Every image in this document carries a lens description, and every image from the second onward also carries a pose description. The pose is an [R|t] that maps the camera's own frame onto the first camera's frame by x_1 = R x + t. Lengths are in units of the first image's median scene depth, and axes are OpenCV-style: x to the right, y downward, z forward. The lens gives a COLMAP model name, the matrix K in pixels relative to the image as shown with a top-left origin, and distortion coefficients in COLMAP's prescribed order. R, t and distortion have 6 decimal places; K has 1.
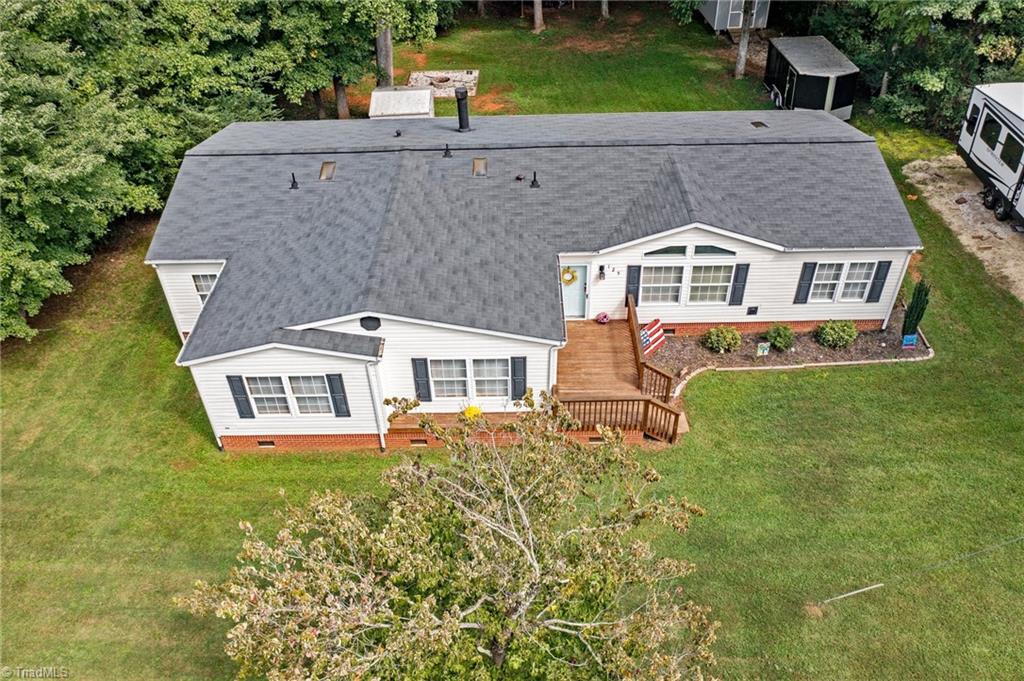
lens RADIAL K [[807.3, 0, 512.0], [0, 807.3, 340.5], [0, 0, 1]] dist [-0.044824, 0.012696]
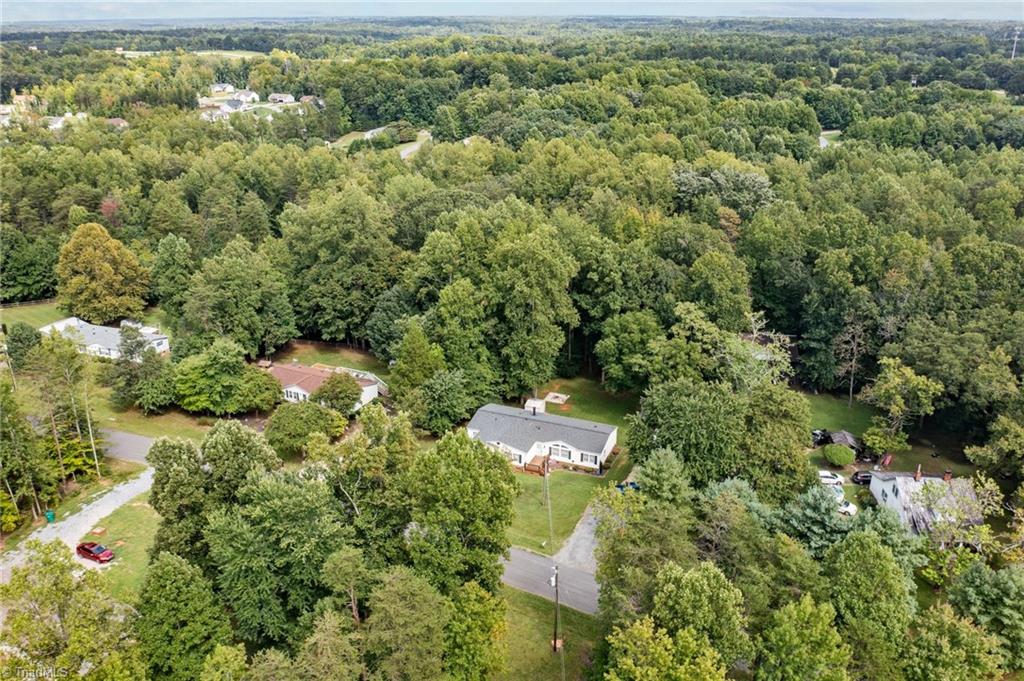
lens RADIAL K [[842.7, 0, 512.0], [0, 842.7, 340.5], [0, 0, 1]] dist [0.006275, -0.000809]
pose [[0.926838, 0.163861, -0.337818, 1.672428], [-0.257209, 0.932559, -0.253334, 0.721769], [0.273523, 0.321689, 0.906477, -4.305139]]
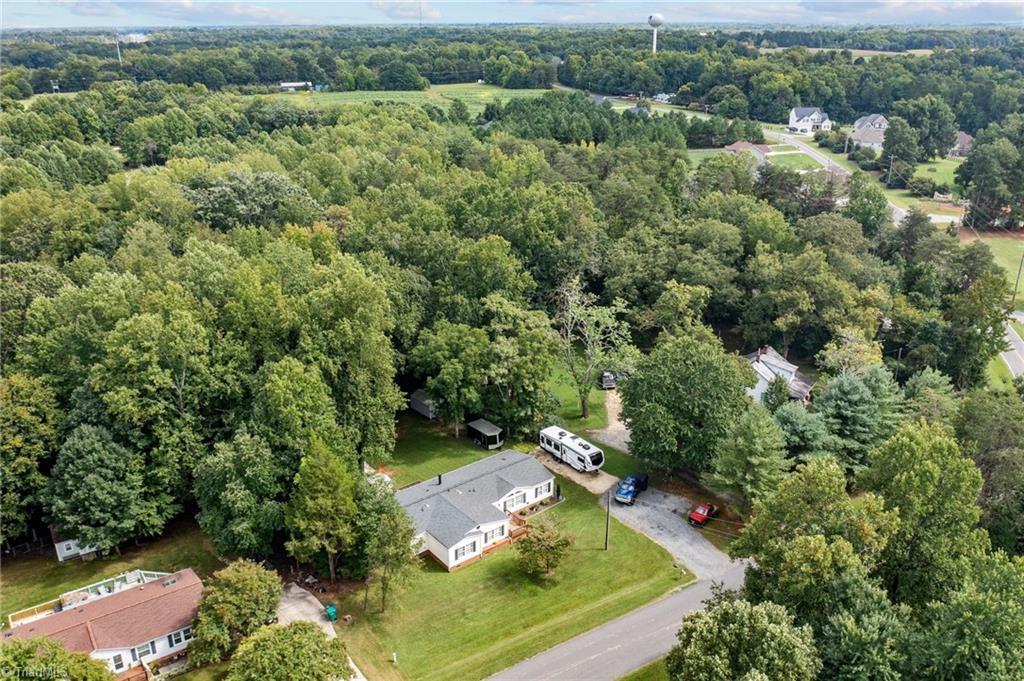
lens RADIAL K [[830.4, 0, 512.0], [0, 830.4, 340.5], [0, 0, 1]] dist [-0.026064, 0.000774]
pose [[0.785425, -0.204266, 0.584280, -2.248887], [0.377485, 0.906180, -0.190636, -0.011465], [-0.490523, 0.370288, 0.788844, -2.857487]]
